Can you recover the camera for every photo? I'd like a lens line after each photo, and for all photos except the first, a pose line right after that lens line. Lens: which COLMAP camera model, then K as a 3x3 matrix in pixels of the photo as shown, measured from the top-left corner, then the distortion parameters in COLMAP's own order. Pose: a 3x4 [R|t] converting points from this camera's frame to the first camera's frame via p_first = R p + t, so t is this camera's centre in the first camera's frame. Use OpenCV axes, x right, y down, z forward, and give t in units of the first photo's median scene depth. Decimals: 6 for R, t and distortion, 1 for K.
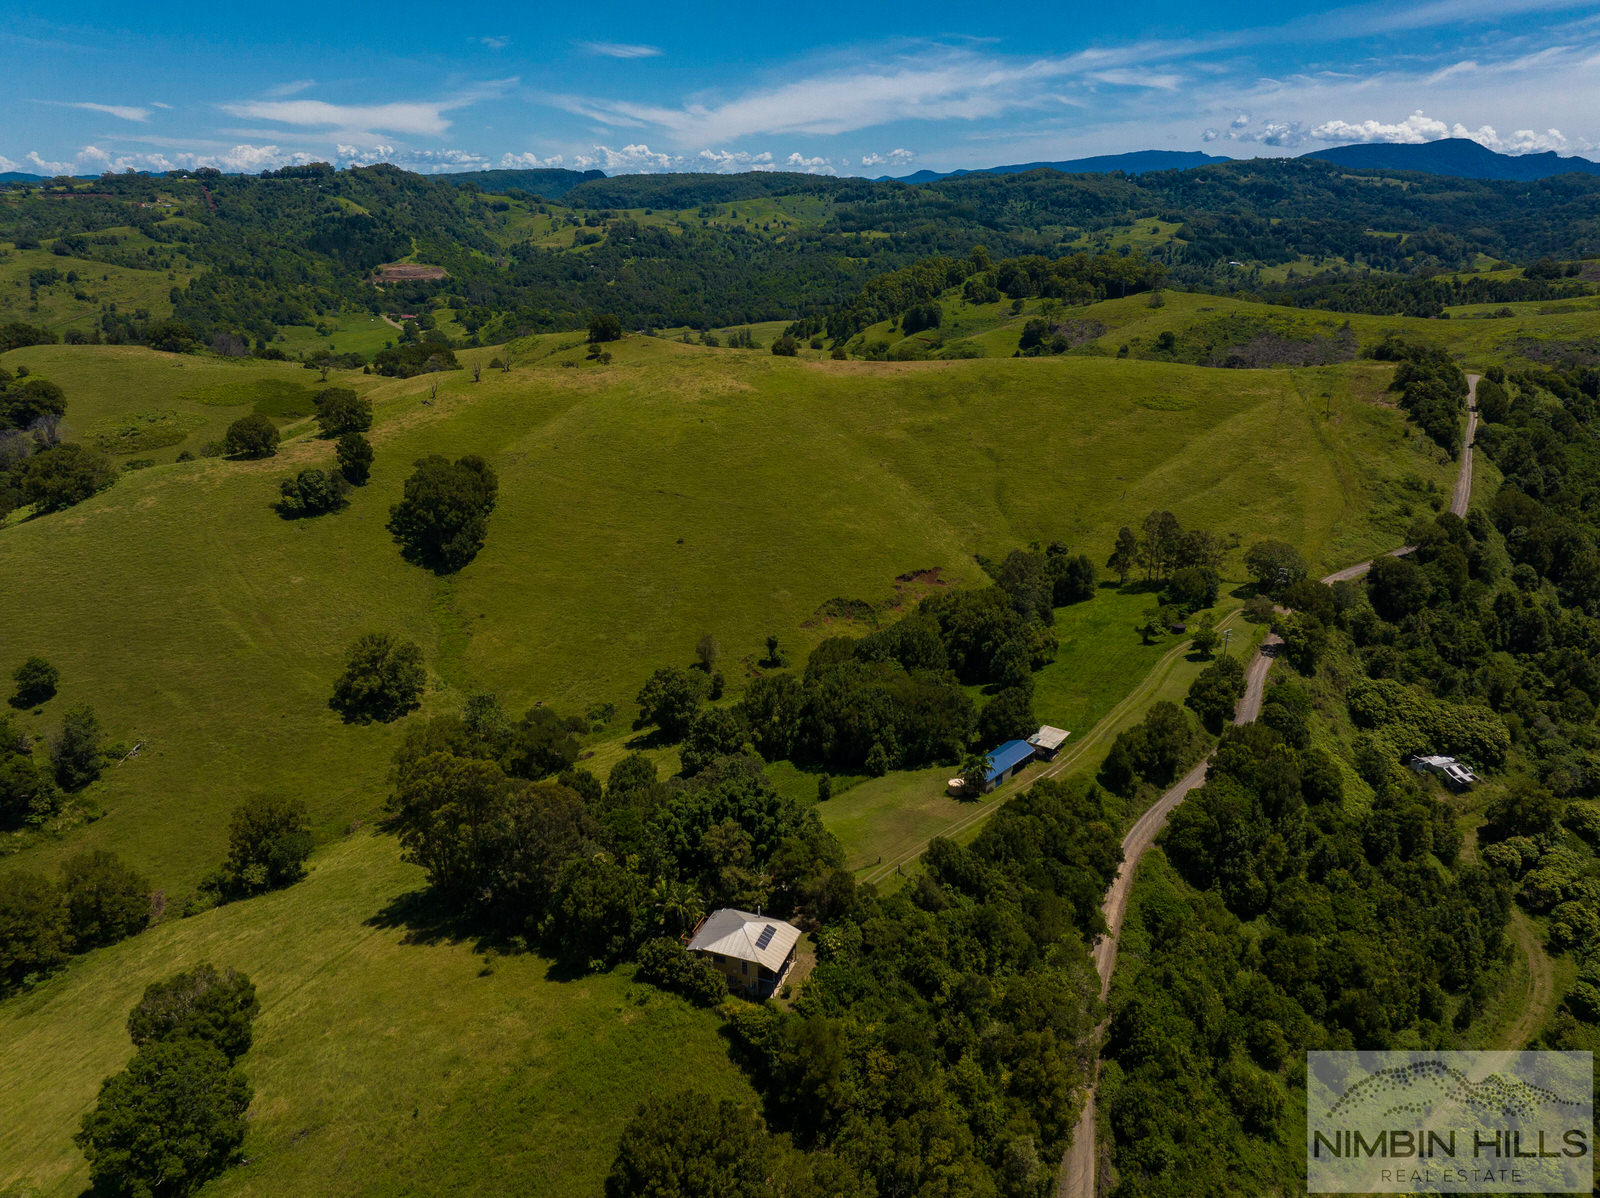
lens RADIAL K [[1112.1, 0, 807.6], [0, 1112.1, 601.8], [0, 0, 1]] dist [-0.005291, -0.085603]
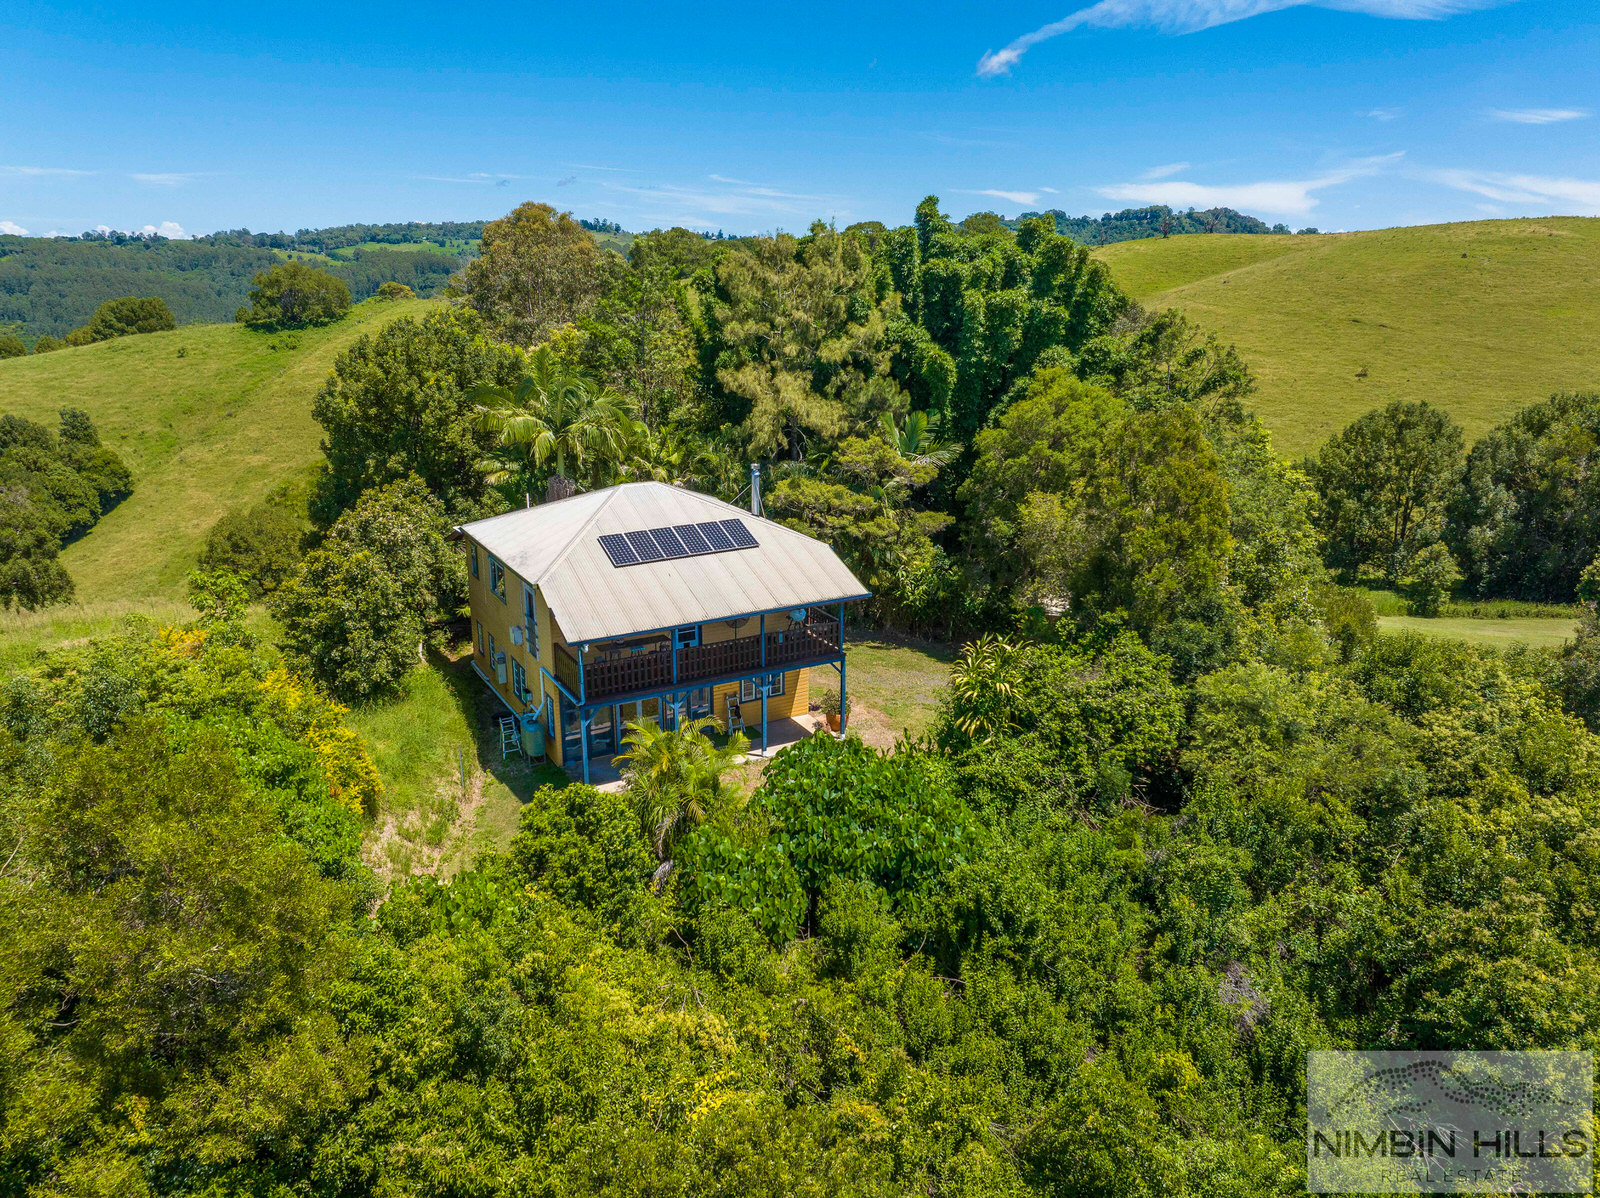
lens RADIAL K [[1115.2, 0, 805.6], [0, 1115.2, 596.4], [0, 0, 1]] dist [-0.032681, -0.011594]
pose [[0.762522, 0.178281, -0.621913, 0.083538], [-0.221490, 0.975130, 0.007968, 0.207190], [0.607867, 0.131672, 0.783046, 0.571073]]
